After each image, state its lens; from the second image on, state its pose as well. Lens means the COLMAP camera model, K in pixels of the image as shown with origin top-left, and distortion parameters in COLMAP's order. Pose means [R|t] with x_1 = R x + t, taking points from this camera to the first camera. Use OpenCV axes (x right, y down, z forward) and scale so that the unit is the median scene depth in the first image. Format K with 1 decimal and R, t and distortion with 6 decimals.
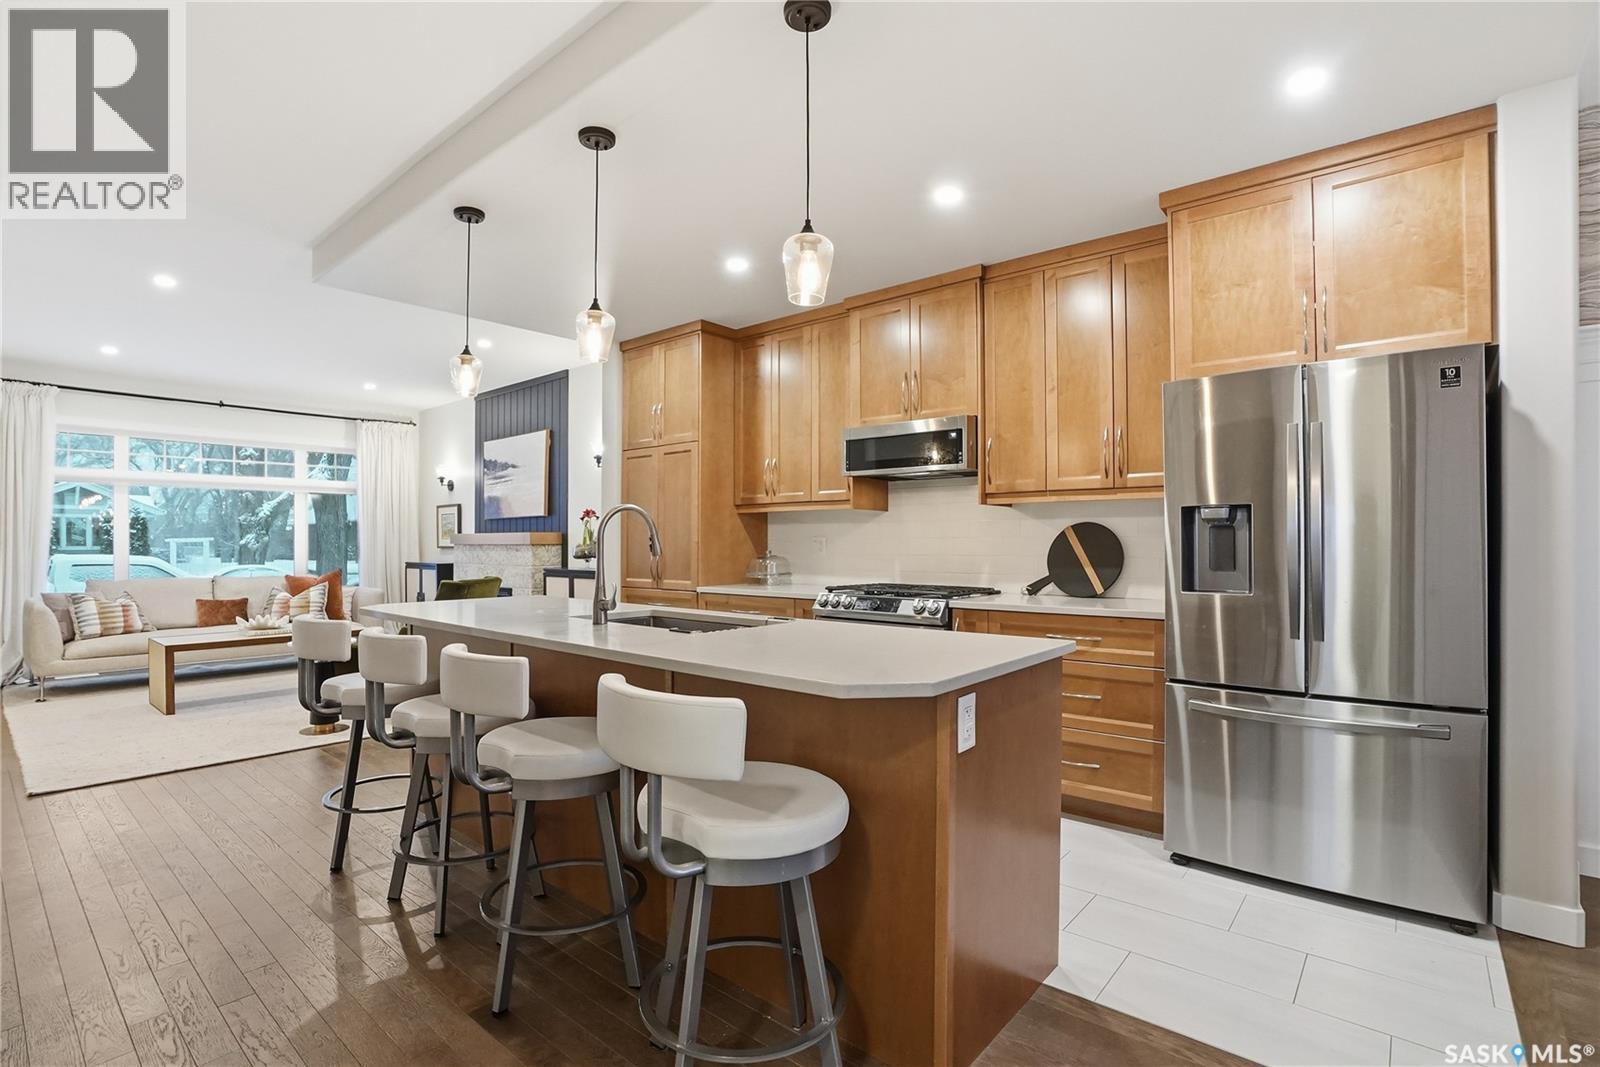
lens RADIAL K [[751.2, 0, 800.8], [0, 751.2, 538.2], [0, 0, 1]] dist [-0.069184, 0.023379]
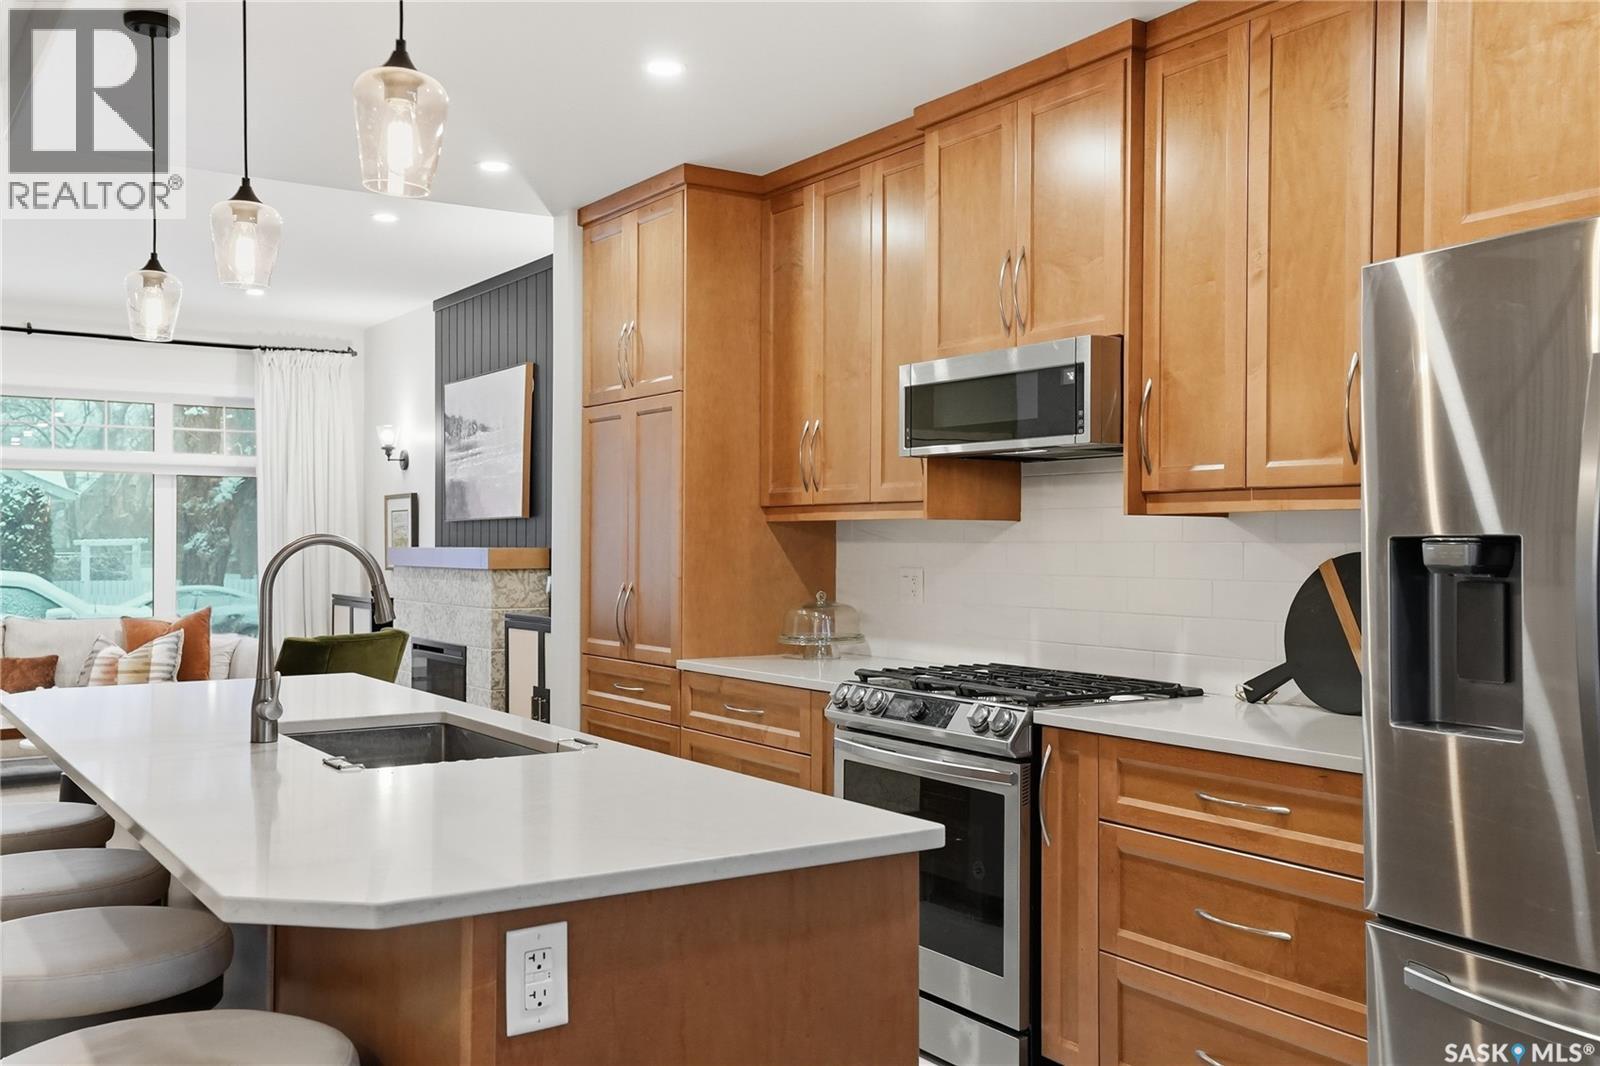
lens RADIAL K [[1451.1, 0, 800.0], [0, 1451.1, 533.0], [0, 0, 1]] dist [0.052908, 0.021923]
pose [[0.959334, 0.001681, -0.282267, 0.239129], [-0.002313, 0.999996, -0.001905, -0.024420], [0.282262, 0.002481, 0.959334, 0.015427]]
